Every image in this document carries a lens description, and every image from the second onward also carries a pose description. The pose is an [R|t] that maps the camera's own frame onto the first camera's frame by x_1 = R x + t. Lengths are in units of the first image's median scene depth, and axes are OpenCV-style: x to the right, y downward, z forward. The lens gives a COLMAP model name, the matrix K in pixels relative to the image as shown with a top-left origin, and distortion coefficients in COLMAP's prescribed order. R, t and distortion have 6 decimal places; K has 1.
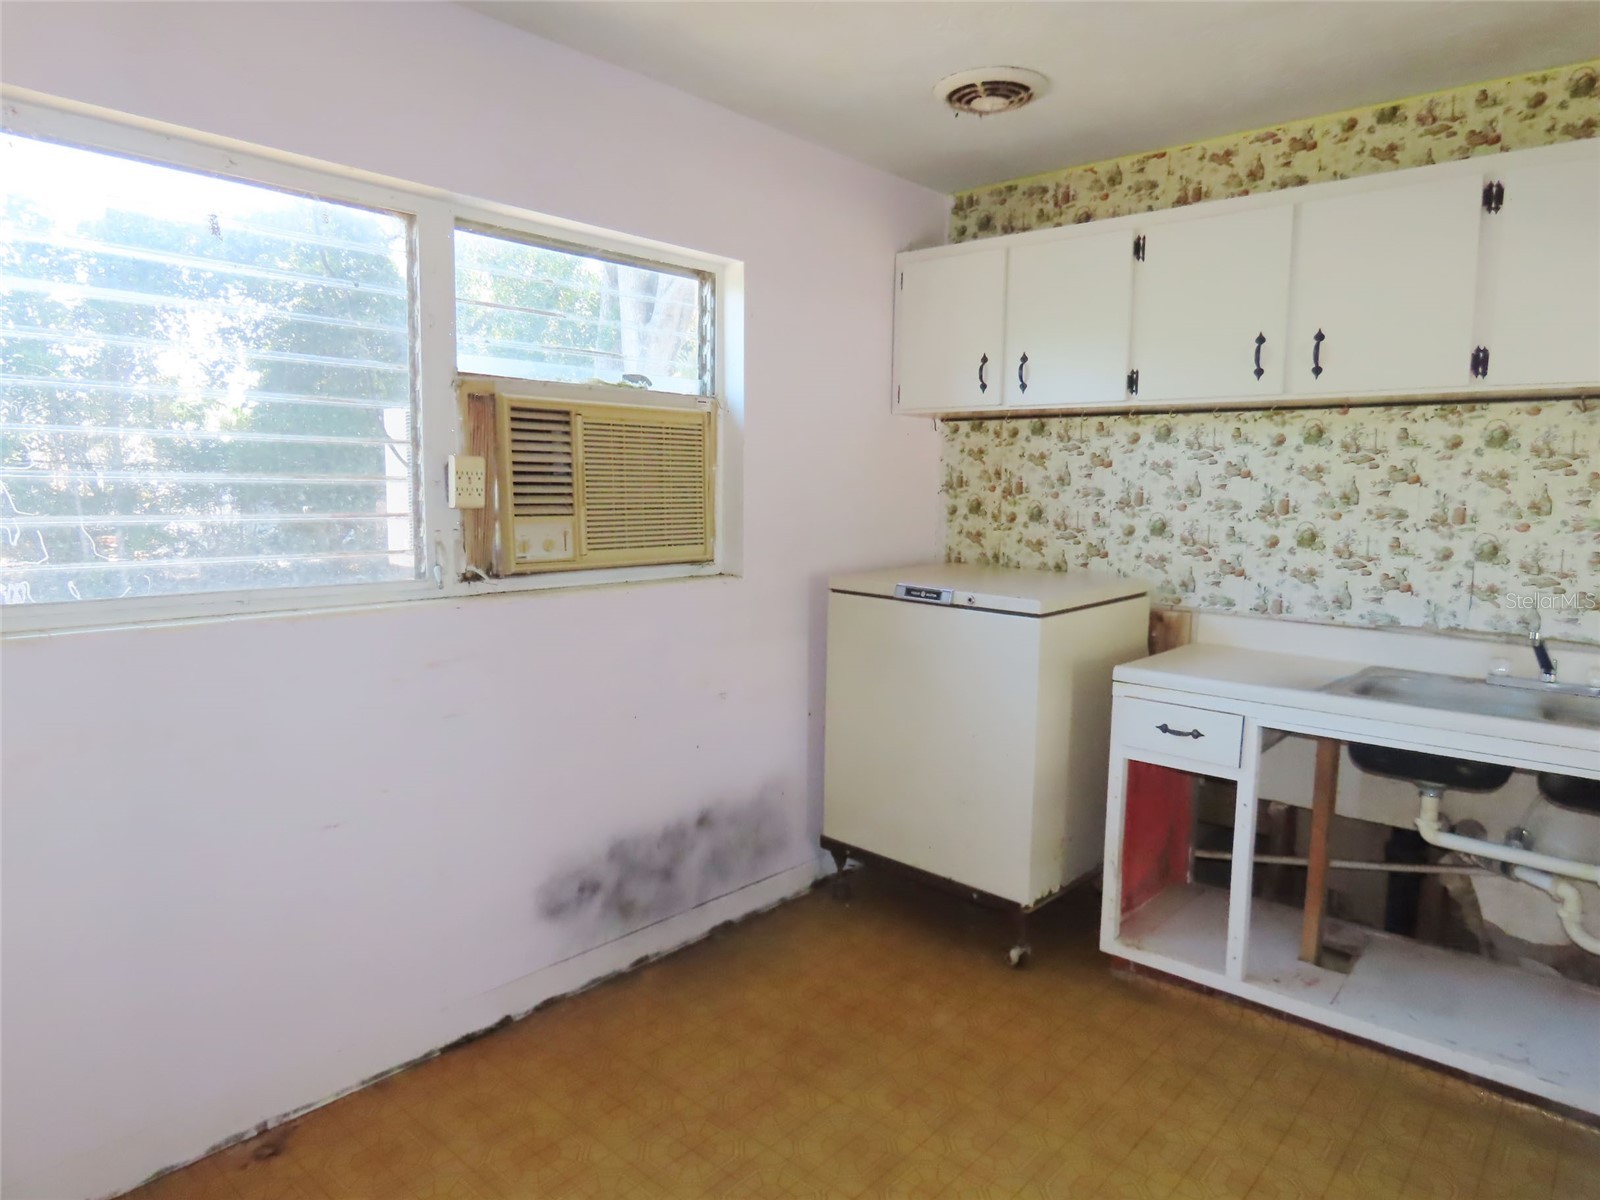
lens RADIAL K [[1011.5, 0, 800.0], [0, 1011.5, 600.0], [0, 0, 1]] dist [-0.007779, -0.001644]
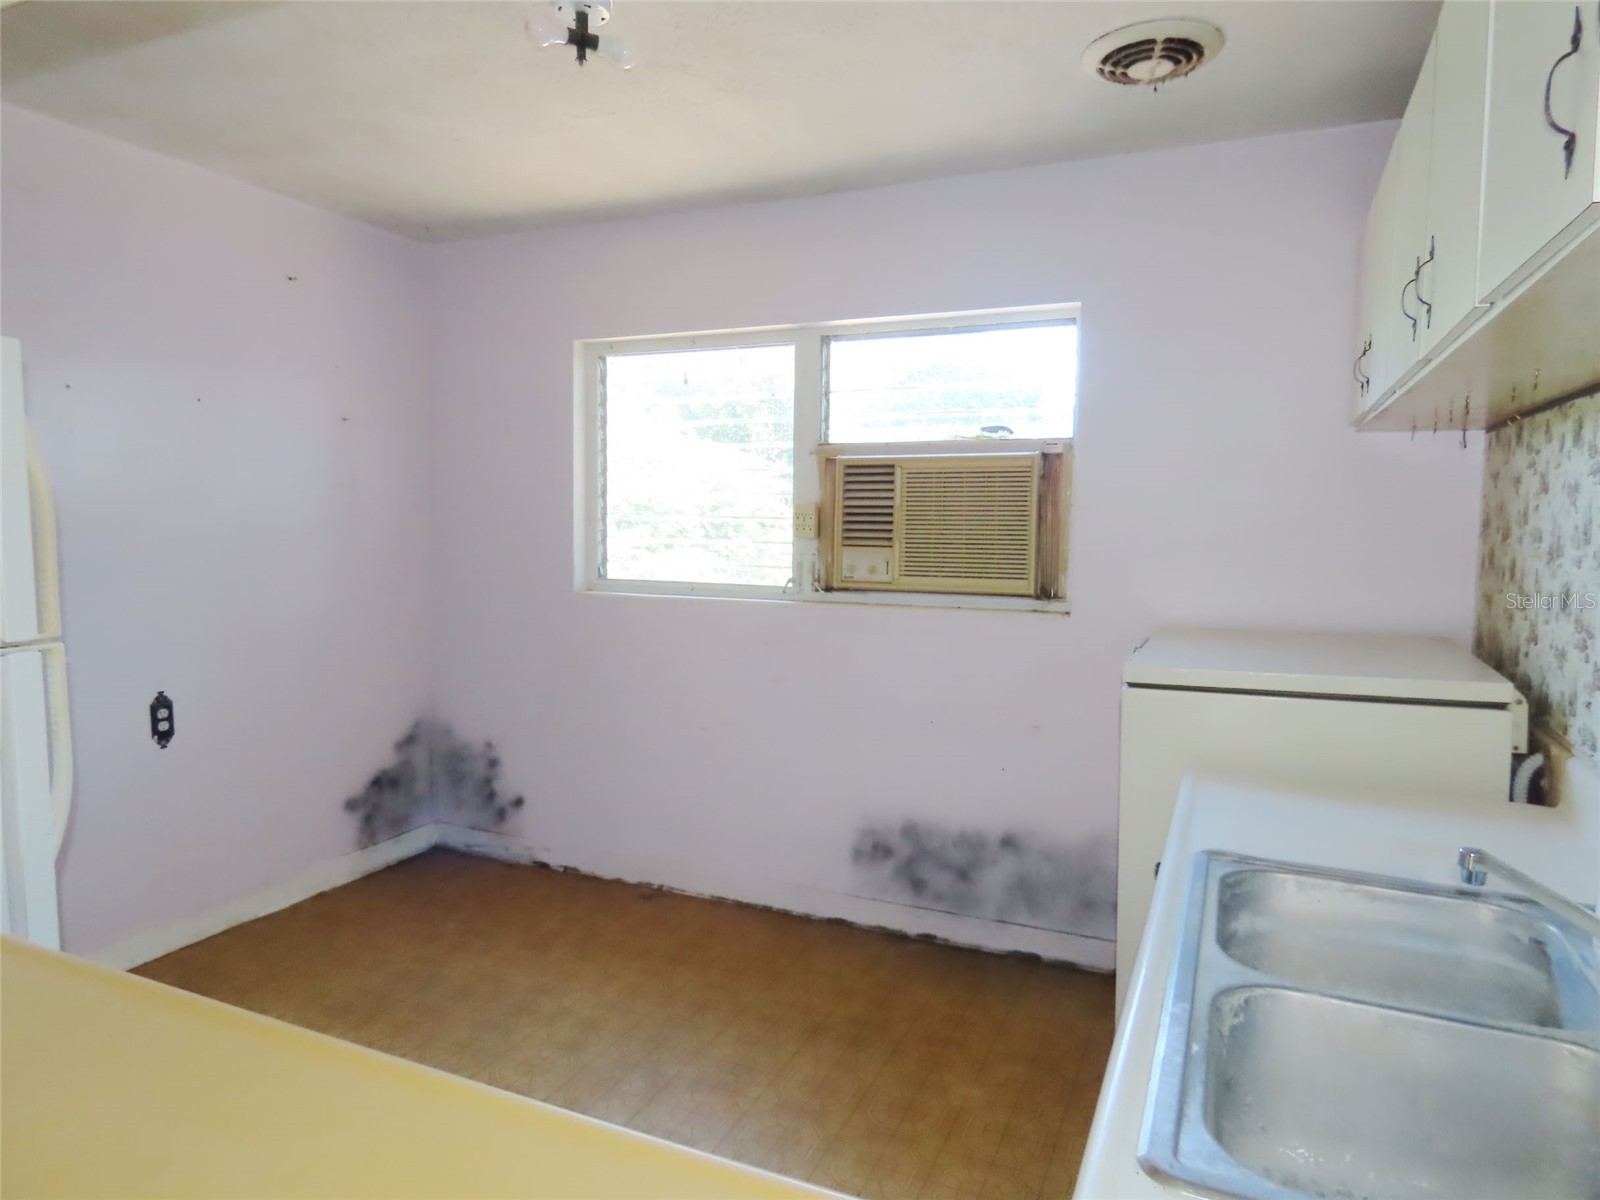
lens RADIAL K [[1011.5, 0, 800.0], [0, 1011.5, 600.0], [0, 0, 1]] dist [-0.007779, -0.001644]
pose [[0.291839, 0.065650, -0.954212, 0.927265], [-0.115601, 0.992749, 0.032946, -0.045756], [0.949456, 0.100693, 0.297313, 0.515444]]
